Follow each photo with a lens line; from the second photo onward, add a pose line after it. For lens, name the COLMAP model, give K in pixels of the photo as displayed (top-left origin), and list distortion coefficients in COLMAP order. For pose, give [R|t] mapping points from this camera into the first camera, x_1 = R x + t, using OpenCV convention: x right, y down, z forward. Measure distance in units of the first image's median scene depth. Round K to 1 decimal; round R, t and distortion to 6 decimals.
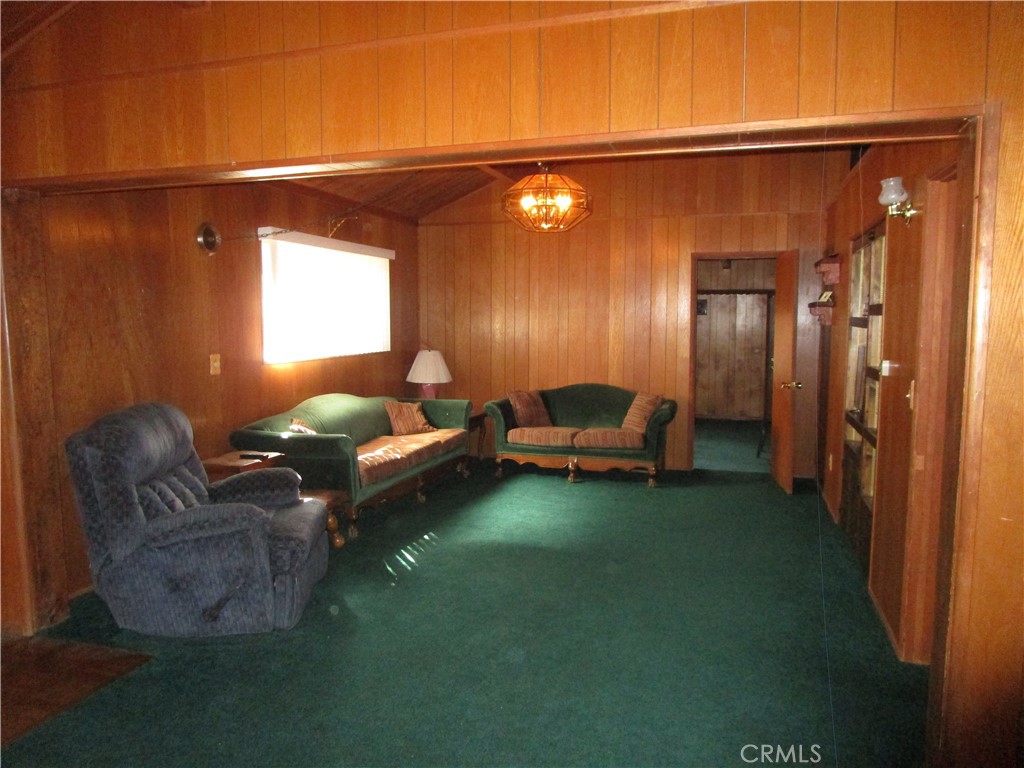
lens RADIAL K [[735.2, 0, 506.0], [0, 735.2, 384.0], [0, 0, 1]] dist [-0.017926, -0.001426]
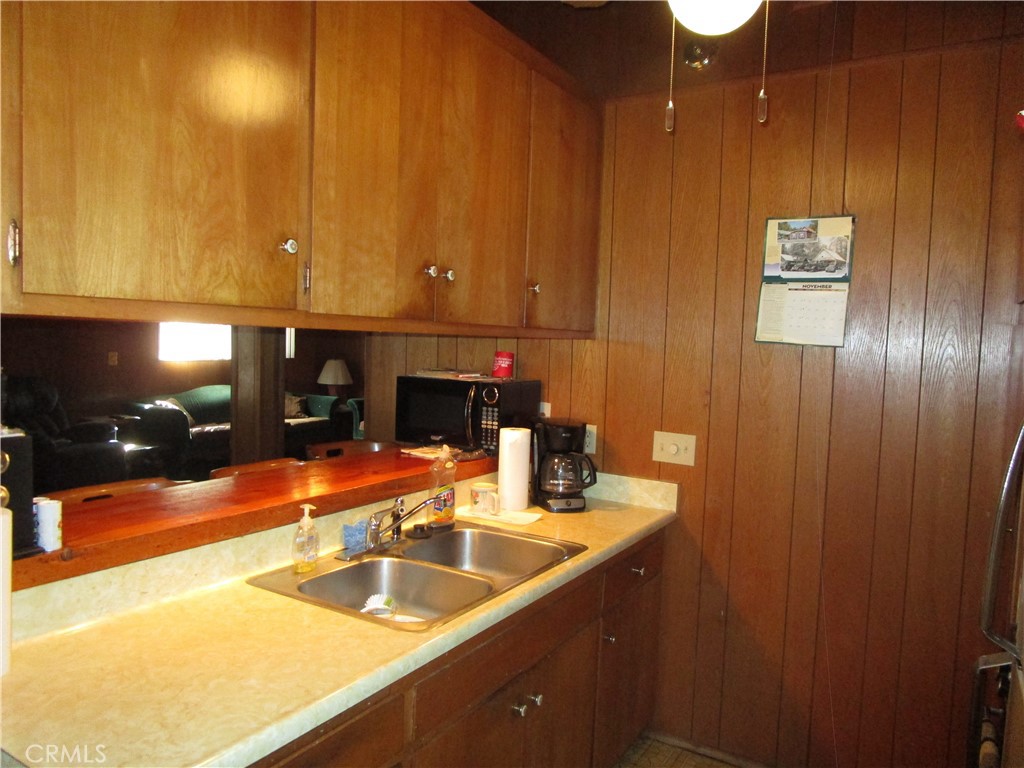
lens RADIAL K [[735.2, 0, 506.0], [0, 735.2, 384.0], [0, 0, 1]] dist [-0.017926, -0.001426]
pose [[0.972219, 0.050097, -0.228650, 0.616828], [-0.055967, 0.998247, -0.019256, 0.007435], [0.227285, 0.031518, 0.973318, -0.256513]]
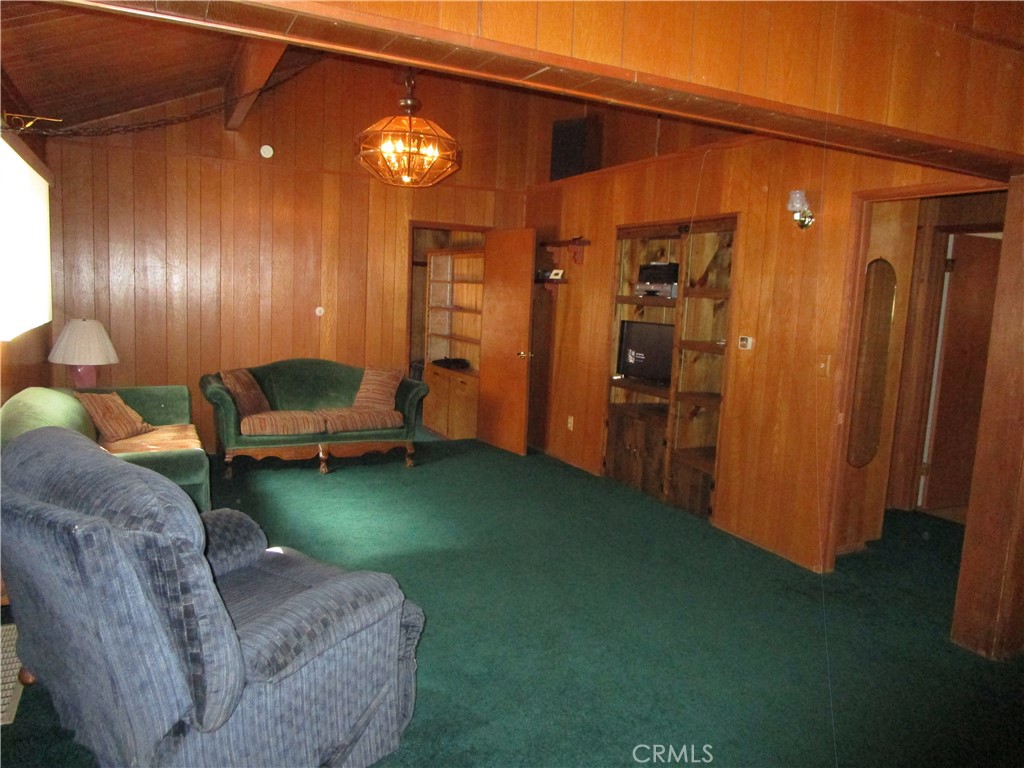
lens RADIAL K [[735.2, 0, 506.0], [0, 735.2, 384.0], [0, 0, 1]] dist [-0.017926, -0.001426]
pose [[0.718966, -0.054565, 0.692900, -0.378802], [0.018273, 0.998053, 0.059636, -0.021204], [-0.694805, -0.030215, 0.718563, 0.241956]]
